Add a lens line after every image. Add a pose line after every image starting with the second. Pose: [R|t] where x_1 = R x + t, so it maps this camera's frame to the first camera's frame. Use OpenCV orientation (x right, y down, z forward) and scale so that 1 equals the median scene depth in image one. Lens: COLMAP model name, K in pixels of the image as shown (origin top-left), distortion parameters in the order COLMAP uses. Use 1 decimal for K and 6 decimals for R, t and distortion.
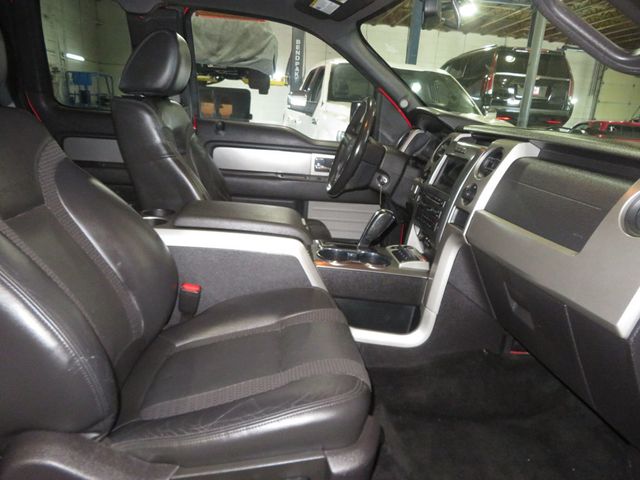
lens RADIAL K [[463.4, 0, 320.0], [0, 463.4, 240.0], [0, 0, 1]] dist [-0.008792, 0.010139]
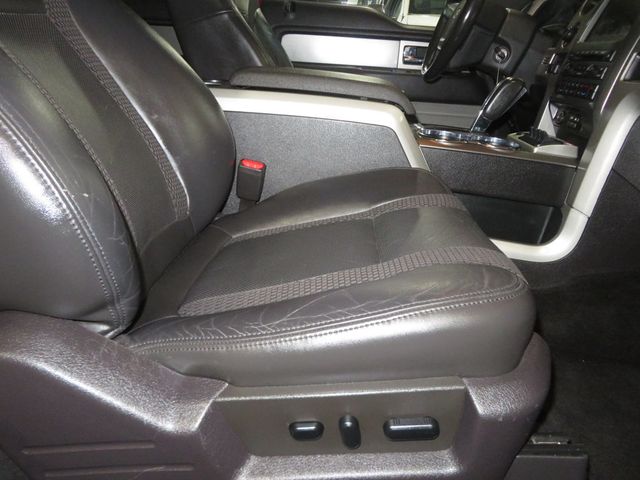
lens RADIAL K [[463.4, 0, 320.0], [0, 463.4, 240.0], [0, 0, 1]] dist [-0.008792, 0.010139]
pose [[0.990274, 0.033278, -0.135089, -0.056396], [-0.019471, 0.994566, 0.102272, 0.126247], [0.137758, -0.098647, 0.985541, 0.229755]]
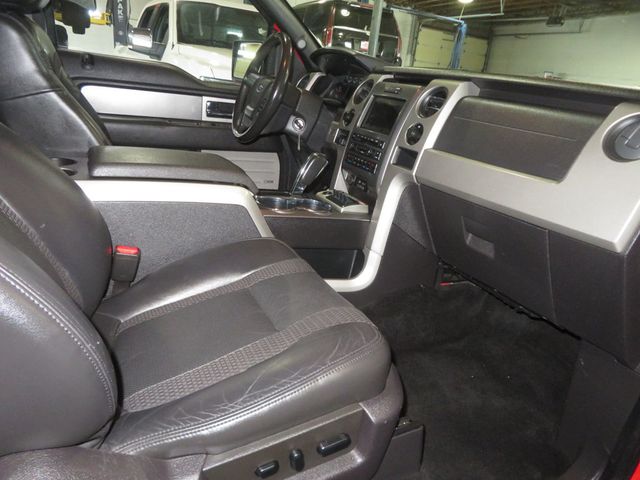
lens RADIAL K [[463.4, 0, 320.0], [0, 463.4, 240.0], [0, 0, 1]] dist [-0.008792, 0.010139]
pose [[0.937406, -0.084514, 0.337828, -0.203360], [0.052694, 0.993358, 0.102294, 0.015279], [-0.344229, -0.078090, 0.935633, 0.097959]]
